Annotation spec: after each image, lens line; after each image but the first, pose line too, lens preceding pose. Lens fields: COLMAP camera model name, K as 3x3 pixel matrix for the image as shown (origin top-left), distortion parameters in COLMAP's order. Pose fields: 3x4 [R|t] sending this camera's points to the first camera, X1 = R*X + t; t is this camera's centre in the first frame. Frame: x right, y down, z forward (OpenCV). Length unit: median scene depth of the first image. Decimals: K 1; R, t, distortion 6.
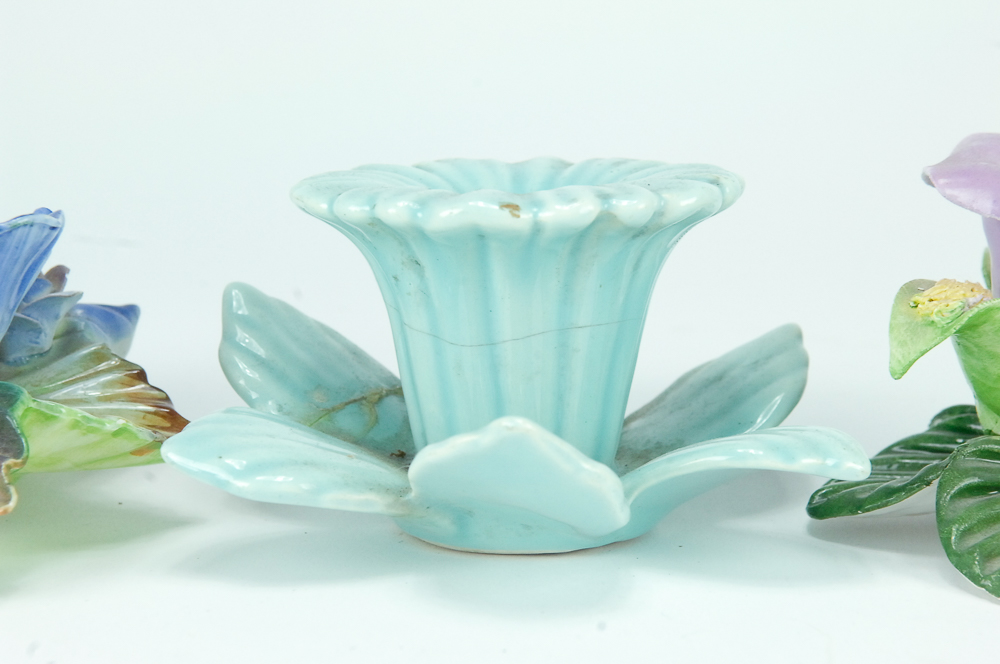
lens RADIAL K [[2507.9, 0, 499.2], [0, 2507.9, 334.5], [0, 0, 1]] dist [0.345054, 0.000000]
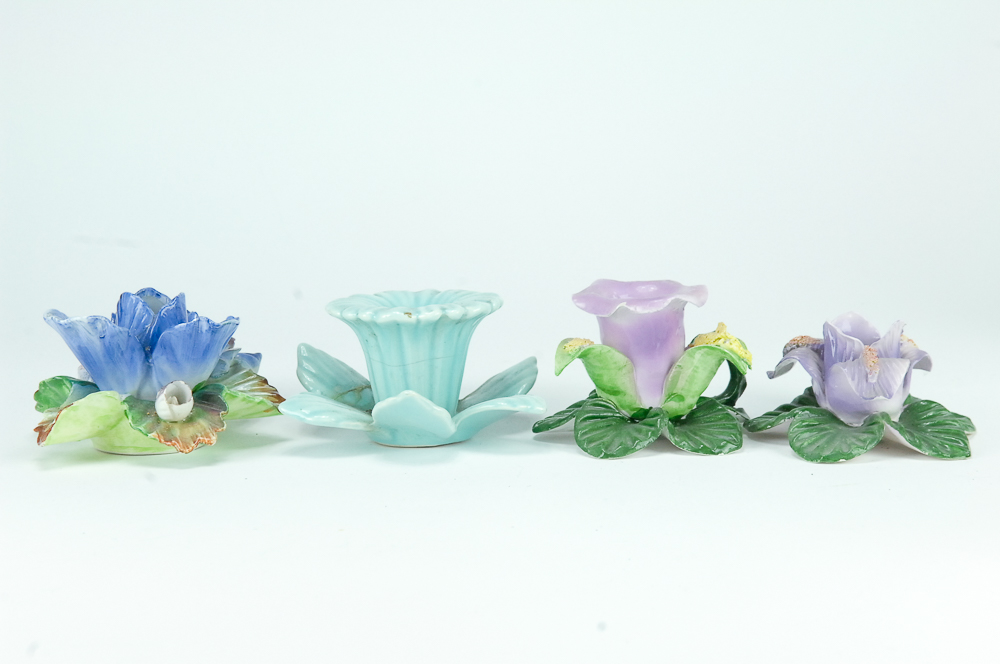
lens RADIAL K [[2507.9, 0, 499.0], [0, 2507.9, 331.4], [0, 0, 1]] dist [0.345054, 0.000000]
pose [[0.999865, -0.016378, -0.001003, 0.097813], [0.016354, 0.999662, -0.020201, 0.022502], [0.001333, 0.020182, 0.999795, -1.585544]]
